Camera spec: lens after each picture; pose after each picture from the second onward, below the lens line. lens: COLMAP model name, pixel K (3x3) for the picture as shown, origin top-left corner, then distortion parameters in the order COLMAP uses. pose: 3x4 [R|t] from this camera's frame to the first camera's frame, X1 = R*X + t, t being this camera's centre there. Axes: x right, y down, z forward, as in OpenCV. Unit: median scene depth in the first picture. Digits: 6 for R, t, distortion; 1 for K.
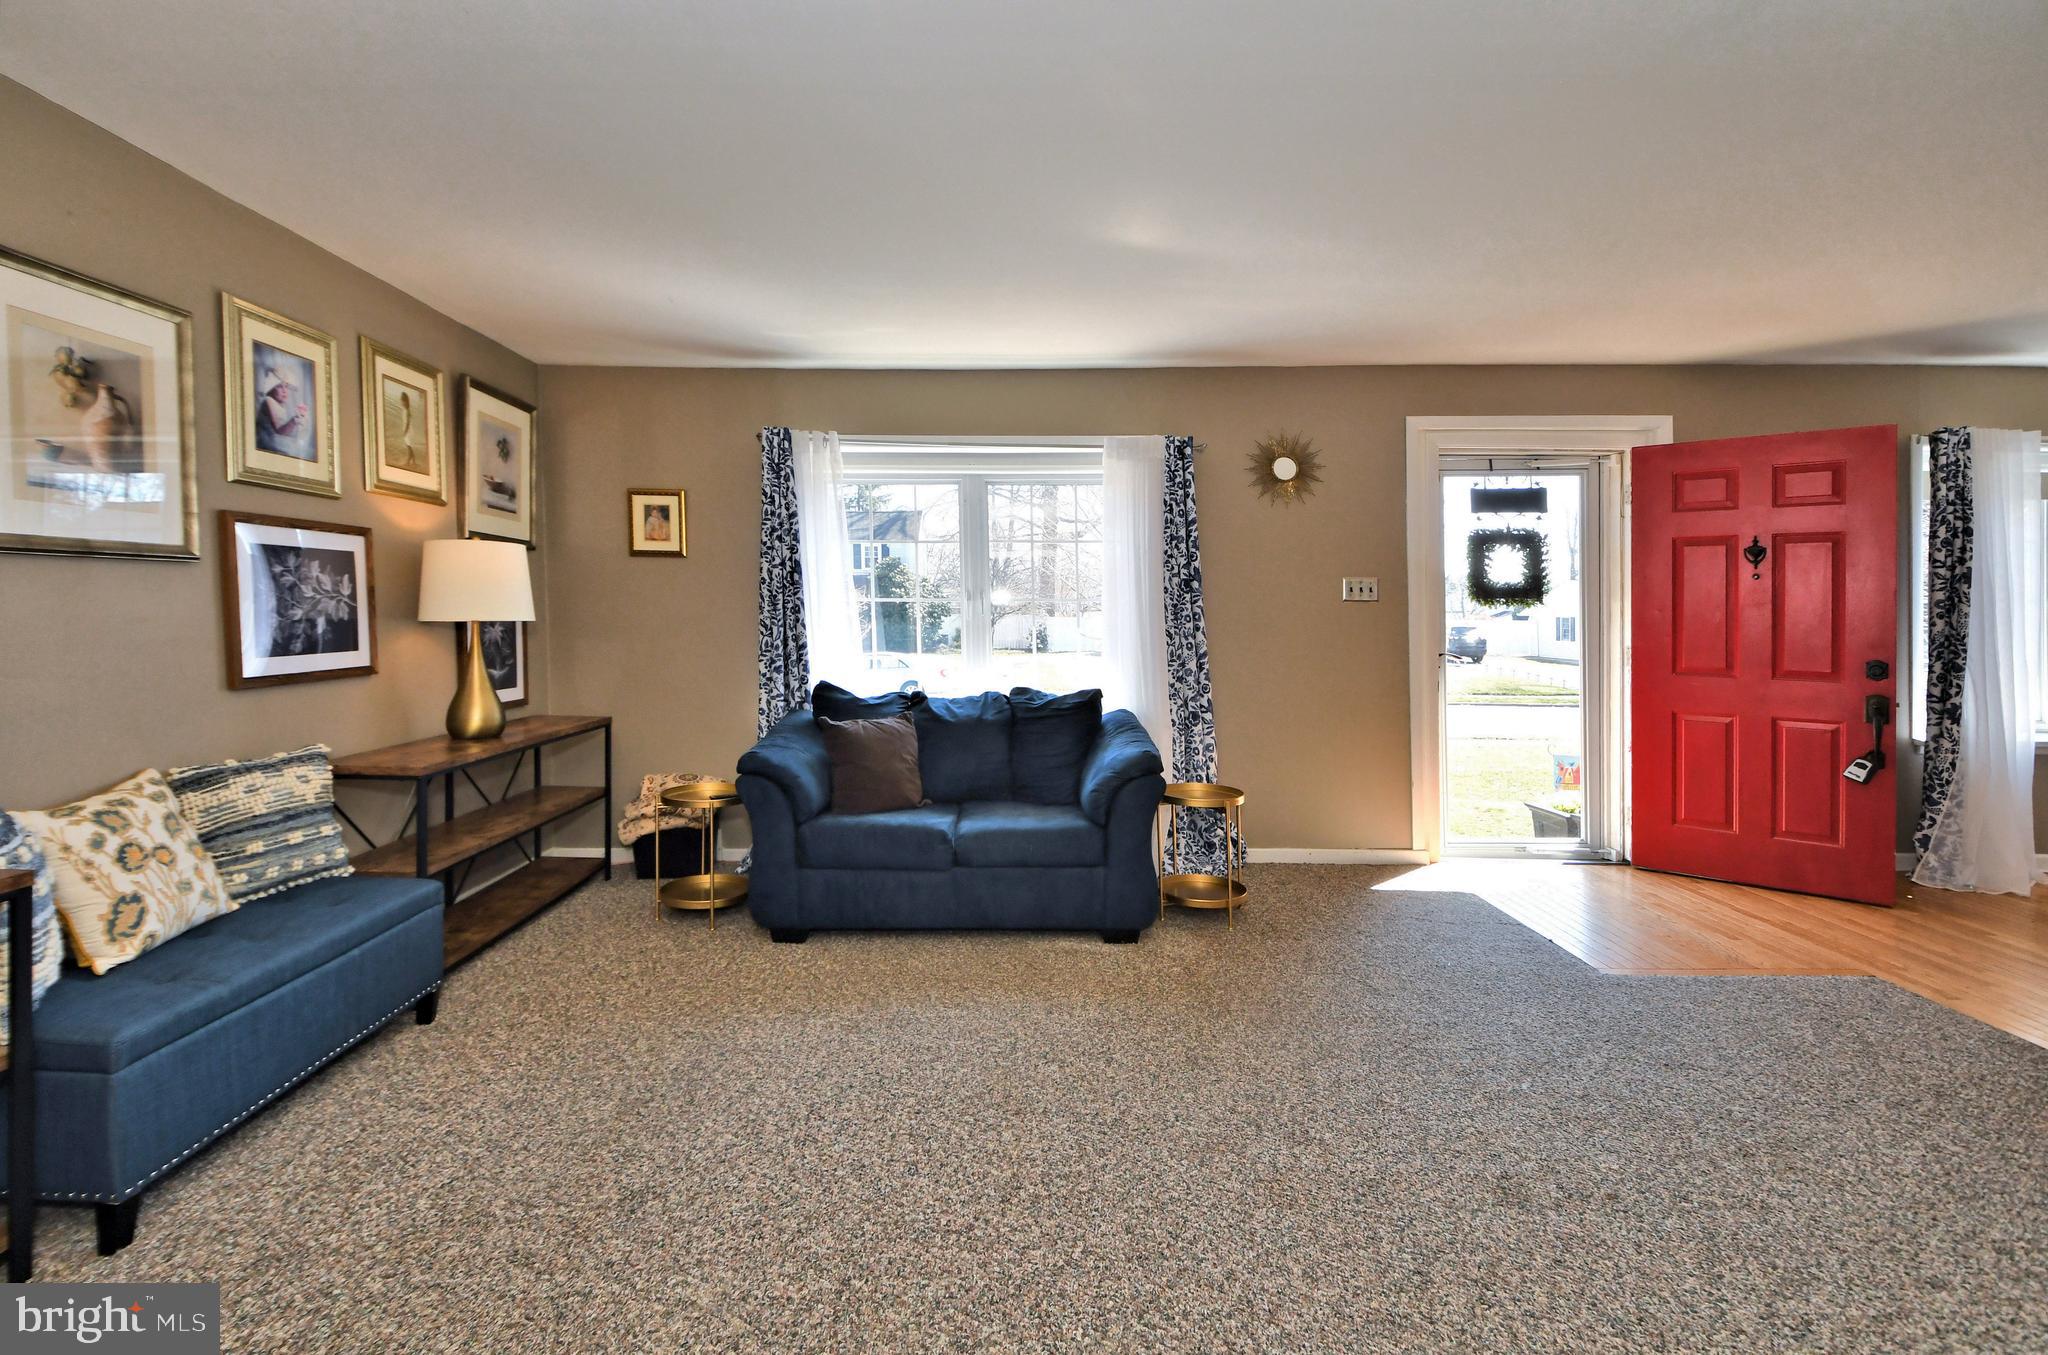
lens RADIAL K [[891.6, 0, 1003.6], [0, 891.6, 629.9], [0, 0, 1]] dist [0.062244, -0.031516]
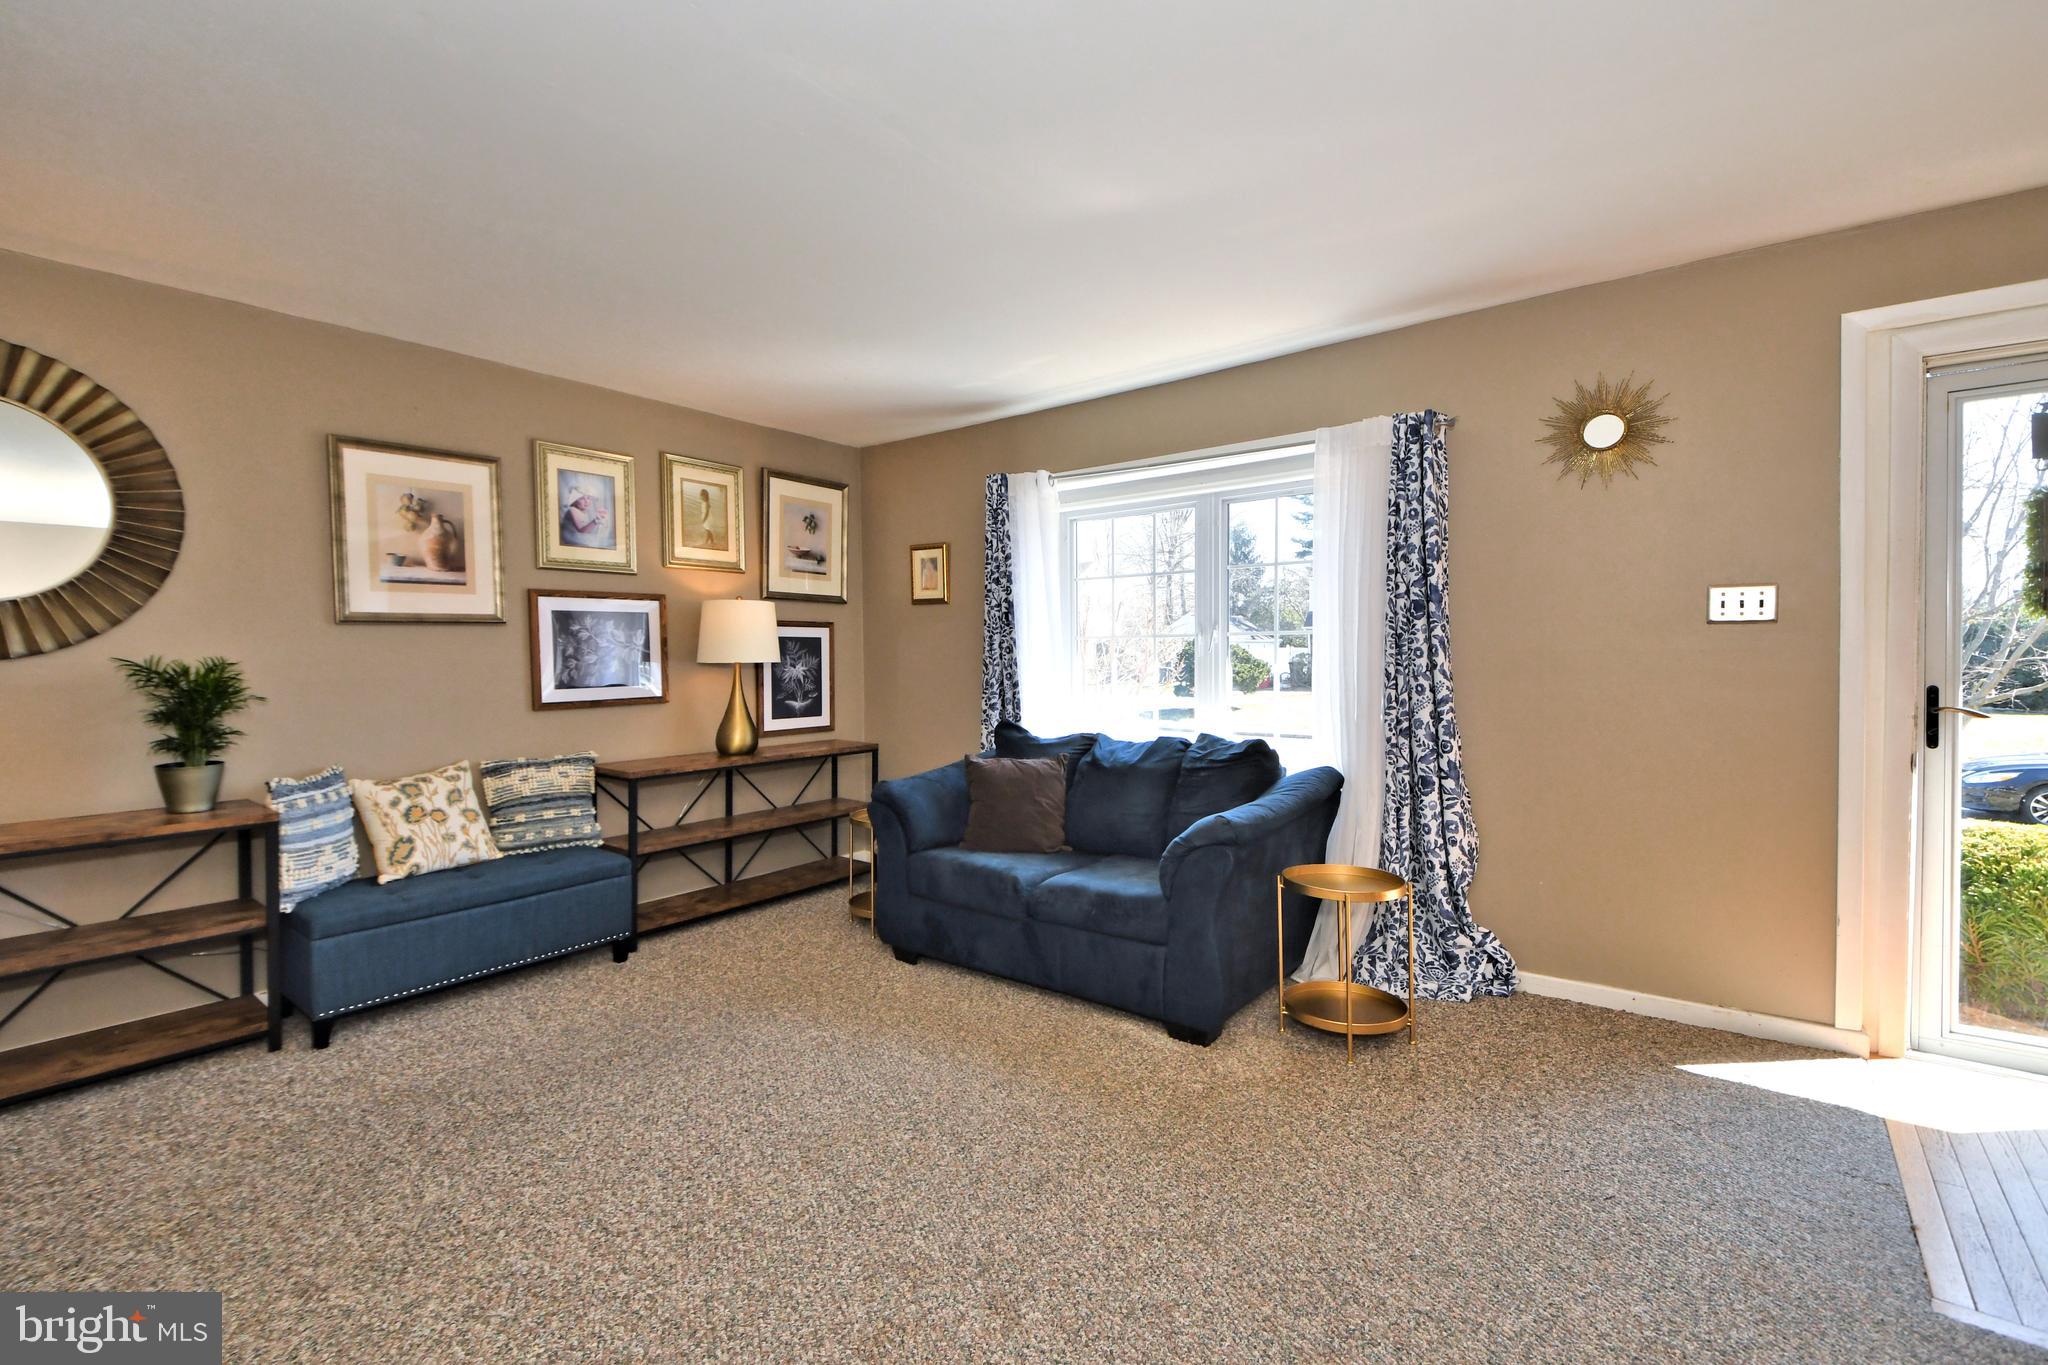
lens RADIAL K [[896.2, 0, 1024.0], [0, 896.2, 682.5], [0, 0, 1]] dist [0.085898, -0.072408]
pose [[0.796919, 0.007160, -0.604044, 0.437840], [0.002465, 0.999883, 0.015104, -0.000063], [0.604082, -0.013525, 0.796808, 0.199357]]
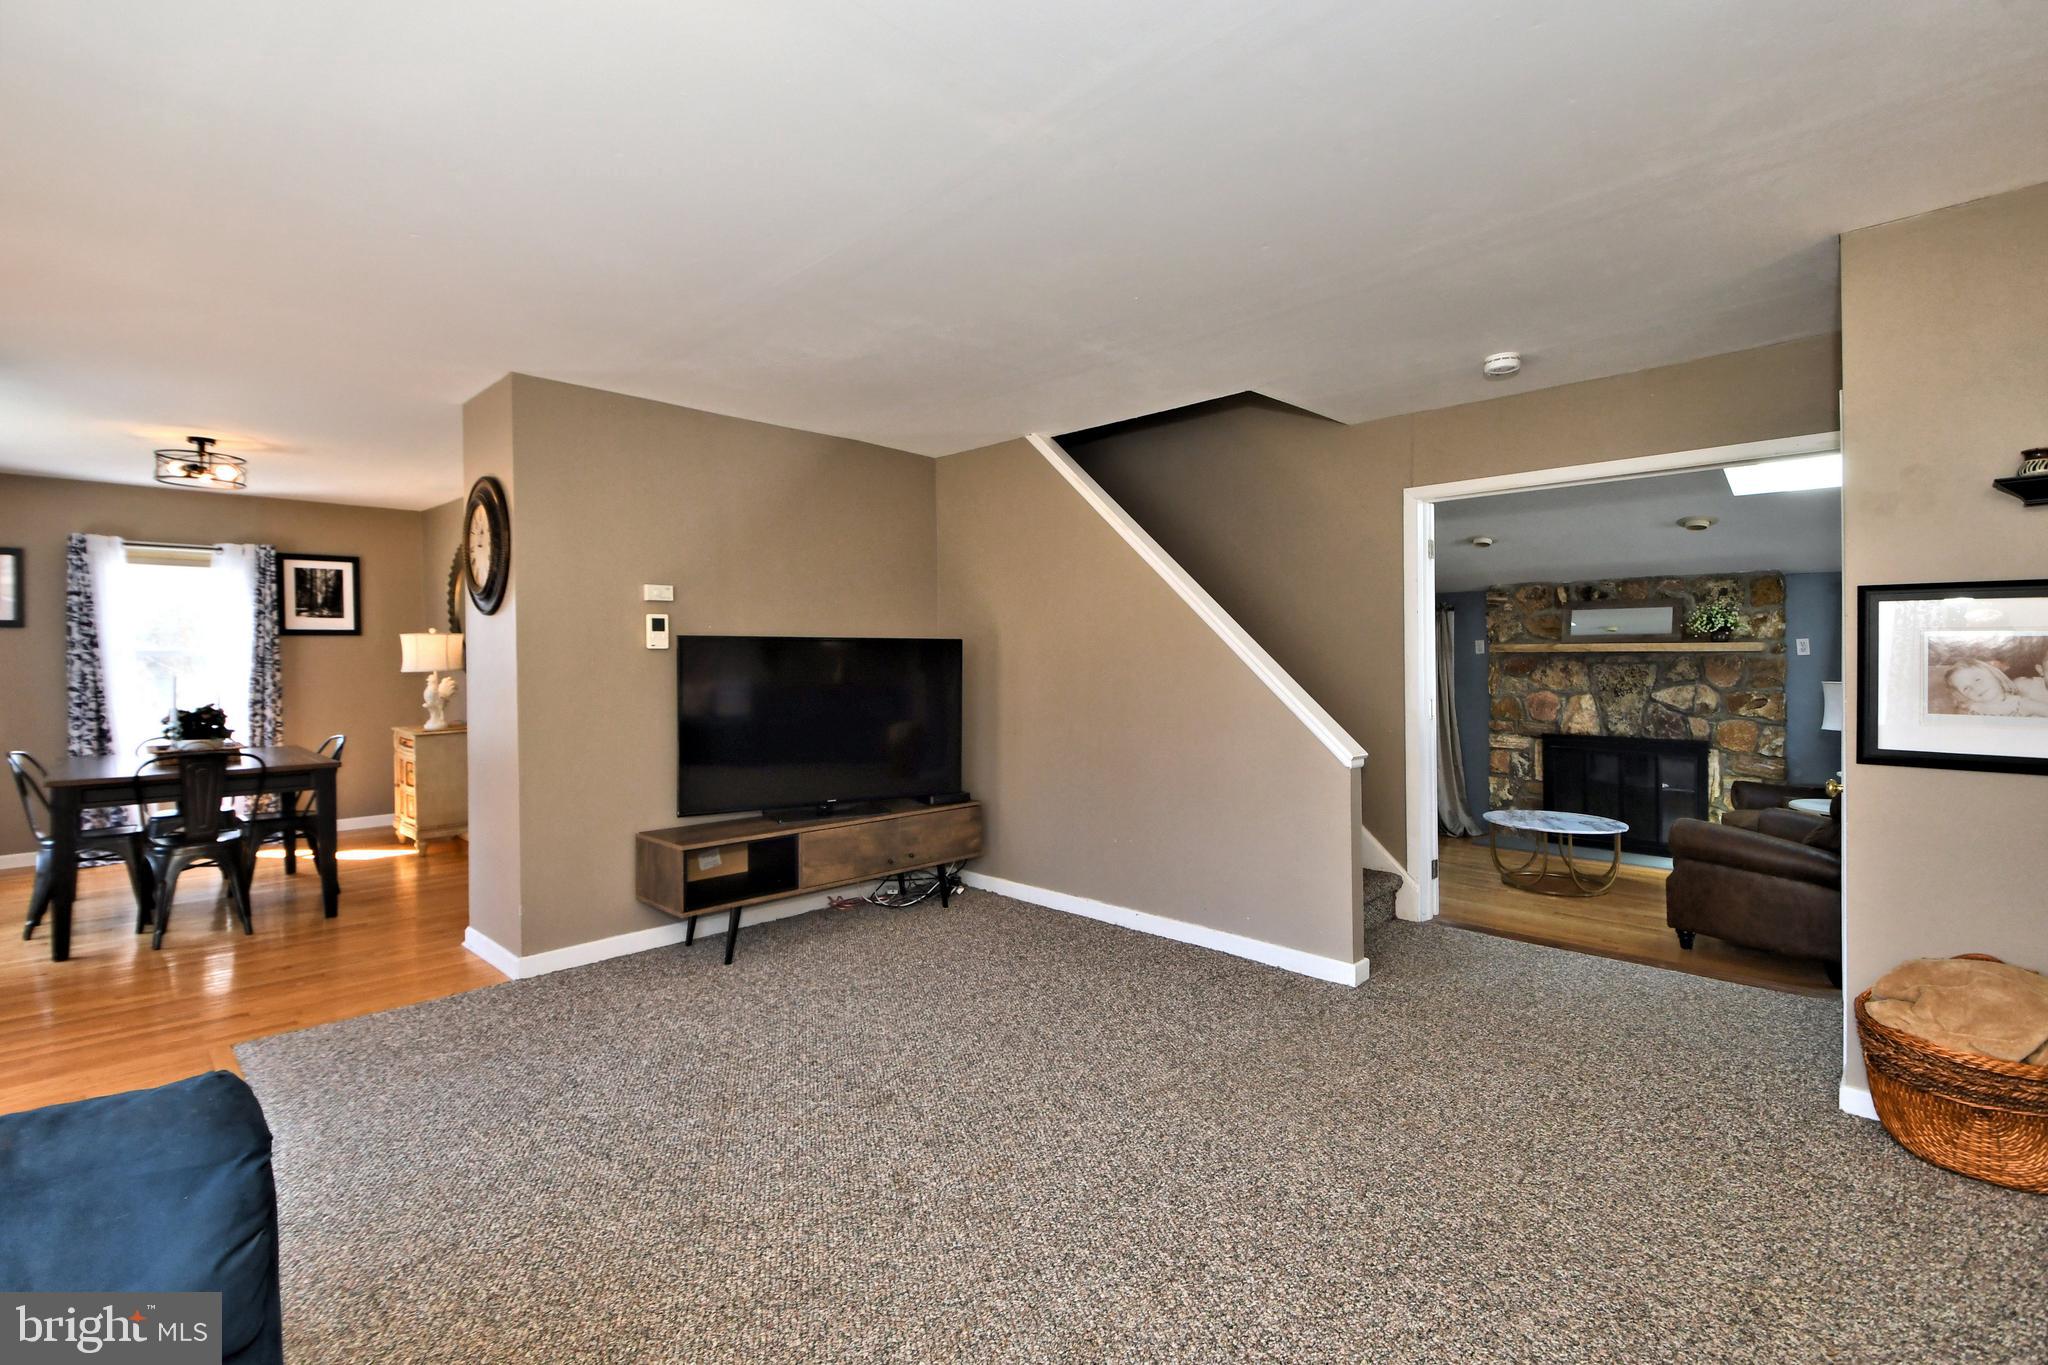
lens RADIAL K [[933.6, 0, 1020.4], [0, 933.6, 651.3], [0, 0, 1]] dist [-0.000341, -0.000322]
pose [[-0.705166, 0.009992, 0.708972, -0.289230], [0.022008, 0.999727, 0.007801, -0.025995], [-0.708701, 0.021104, -0.705193, 0.910916]]
